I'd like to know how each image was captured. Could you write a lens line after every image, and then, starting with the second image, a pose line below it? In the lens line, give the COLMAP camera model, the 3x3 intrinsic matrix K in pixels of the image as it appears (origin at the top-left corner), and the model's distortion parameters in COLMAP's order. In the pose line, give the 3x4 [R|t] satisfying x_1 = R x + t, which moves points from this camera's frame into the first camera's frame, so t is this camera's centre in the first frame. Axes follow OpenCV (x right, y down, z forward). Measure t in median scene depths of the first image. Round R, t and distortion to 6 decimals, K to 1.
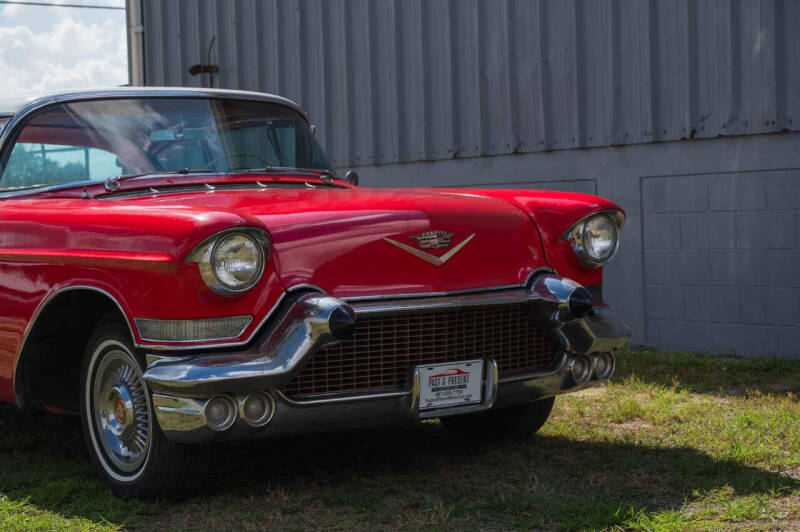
lens RADIAL K [[1606.5, 0, 400.0], [0, 1606.5, 266.0], [0, 0, 1]] dist [0.012981, -0.114946]
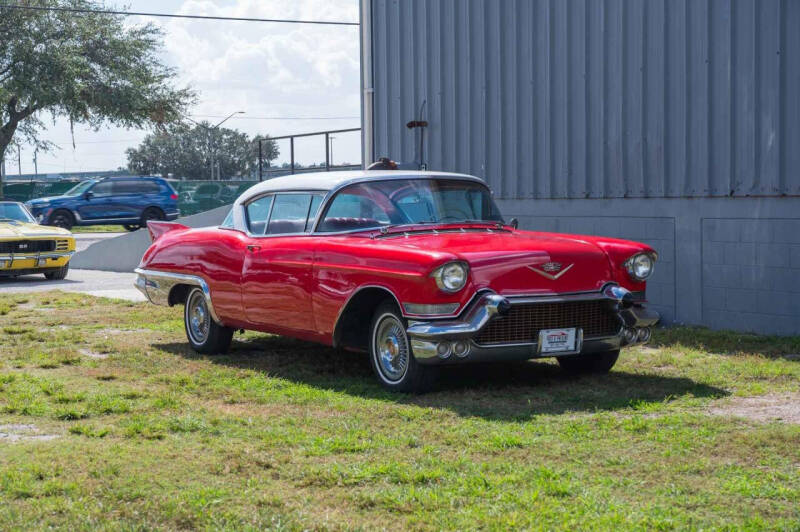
lens RADIAL K [[1606.5, 0, 400.0], [0, 1606.5, 266.0], [0, 0, 1]] dist [0.012981, -0.114946]
pose [[0.993616, 0.024770, -0.110062, 0.051110], [-0.023191, 0.999609, 0.015607, -0.042169], [0.110406, -0.012955, 0.993802, -0.945130]]
